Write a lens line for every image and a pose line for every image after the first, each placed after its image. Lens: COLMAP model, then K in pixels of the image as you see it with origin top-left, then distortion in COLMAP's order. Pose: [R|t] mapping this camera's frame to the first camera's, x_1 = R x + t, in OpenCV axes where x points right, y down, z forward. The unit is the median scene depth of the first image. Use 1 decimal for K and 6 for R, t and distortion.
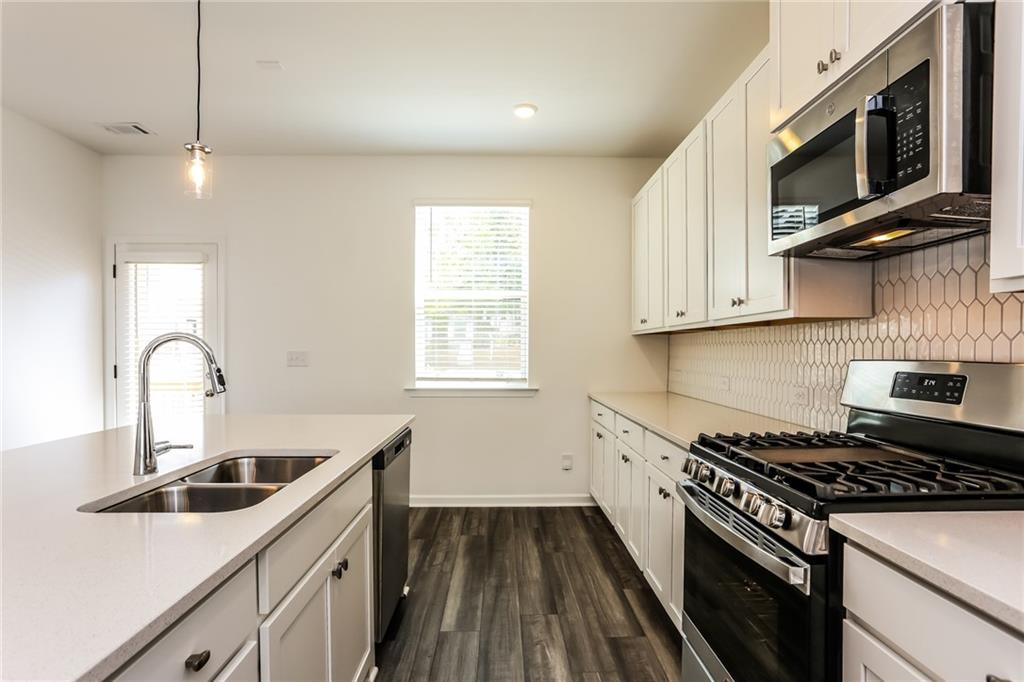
lens RADIAL K [[533.9, 0, 512.0], [0, 533.9, 357.5], [0, 0, 1]] dist [-0.045472, 0.000528]
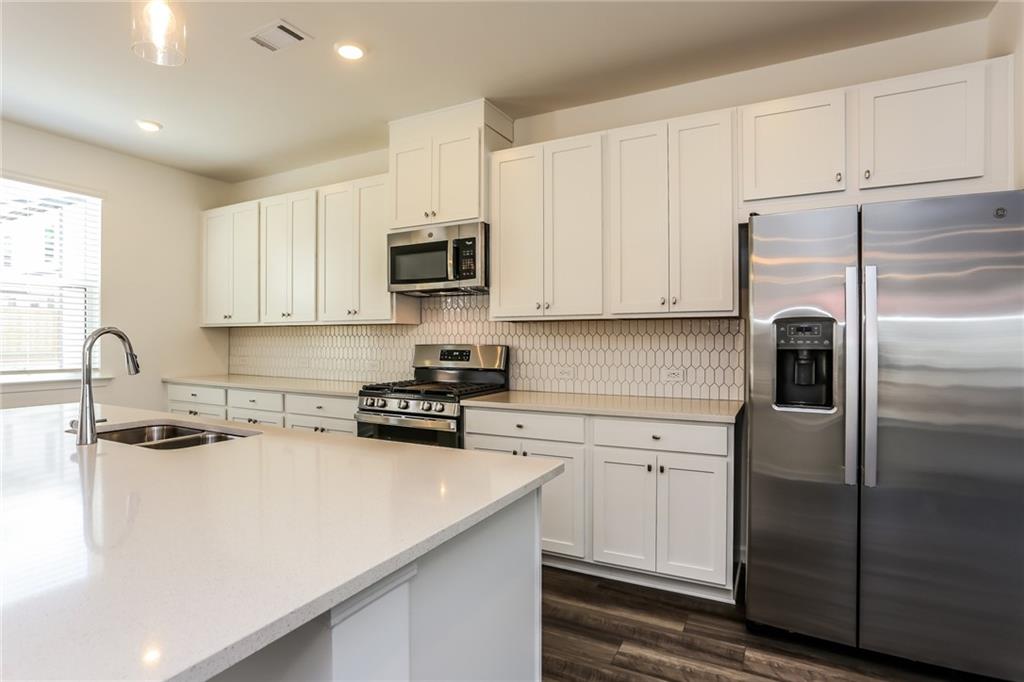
lens RADIAL K [[523.3, 0, 512.0], [0, 523.3, 341.0], [0, 0, 1]] dist [-0.000979, 0.000075]
pose [[0.486007, -0.001601, 0.873954, -1.030495], [0.011127, 0.999929, -0.004356, 0.002766], [-0.873884, 0.011842, 0.485990, -0.361123]]
